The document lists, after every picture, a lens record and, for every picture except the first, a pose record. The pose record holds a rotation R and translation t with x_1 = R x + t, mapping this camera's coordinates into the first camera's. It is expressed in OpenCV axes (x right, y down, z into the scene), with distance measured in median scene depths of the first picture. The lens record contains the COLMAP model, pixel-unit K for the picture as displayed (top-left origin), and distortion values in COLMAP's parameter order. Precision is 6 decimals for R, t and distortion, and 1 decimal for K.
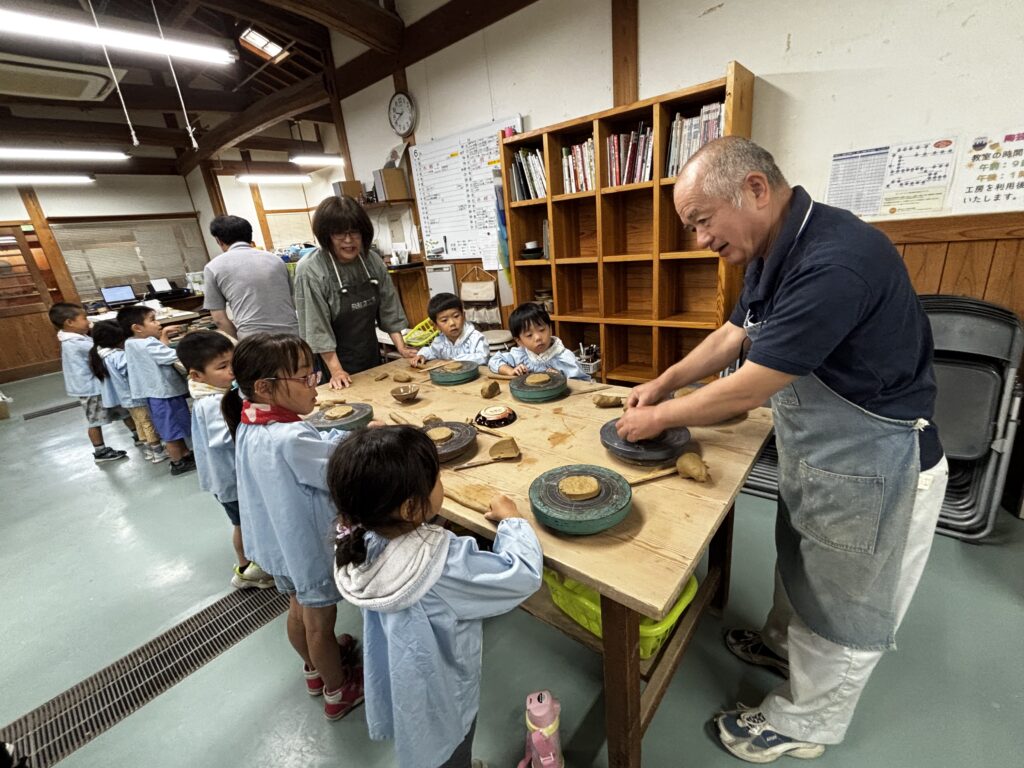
lens RADIAL K [[444.0, 0, 511.7], [0, 444.0, 384.6], [0, 0, 1]] dist [0.000372, -0.000308]
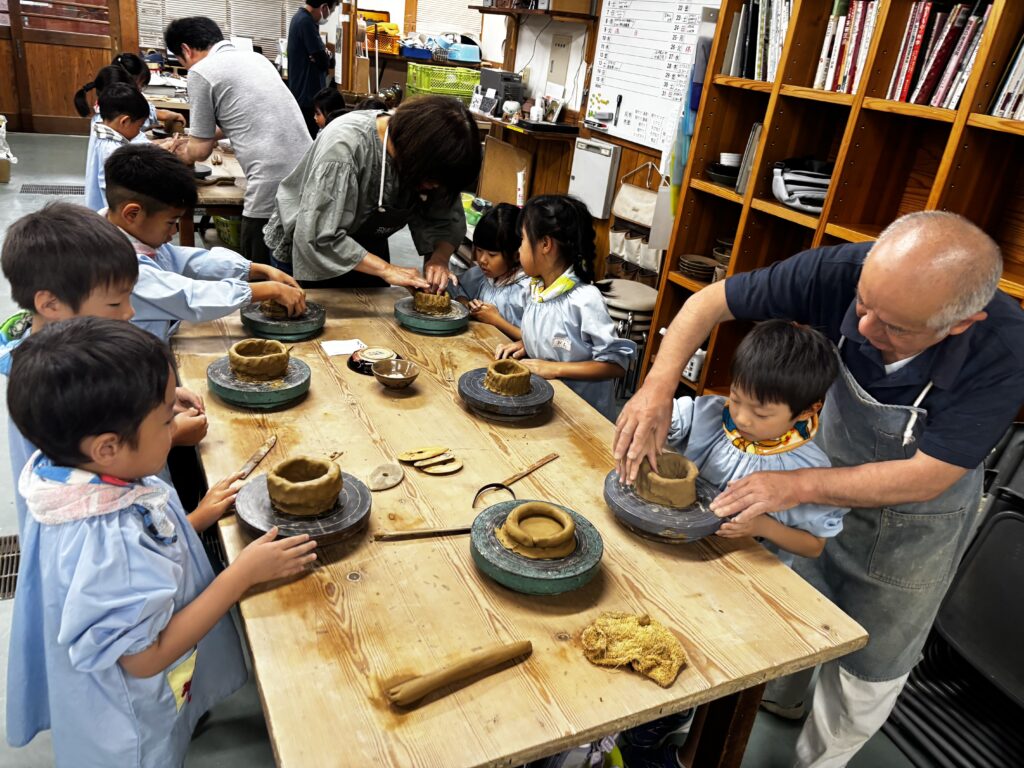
lens RADIAL K [[783.3, 0, 509.3], [0, 783.3, 392.9], [0, 0, 1]] dist [0.022021, -0.032814]
pose [[0.891764, 0.357646, -0.277214, 0.178819], [-0.332410, 0.933432, 0.134939, -0.088862], [0.307020, -0.028186, 0.951285, -0.011932]]
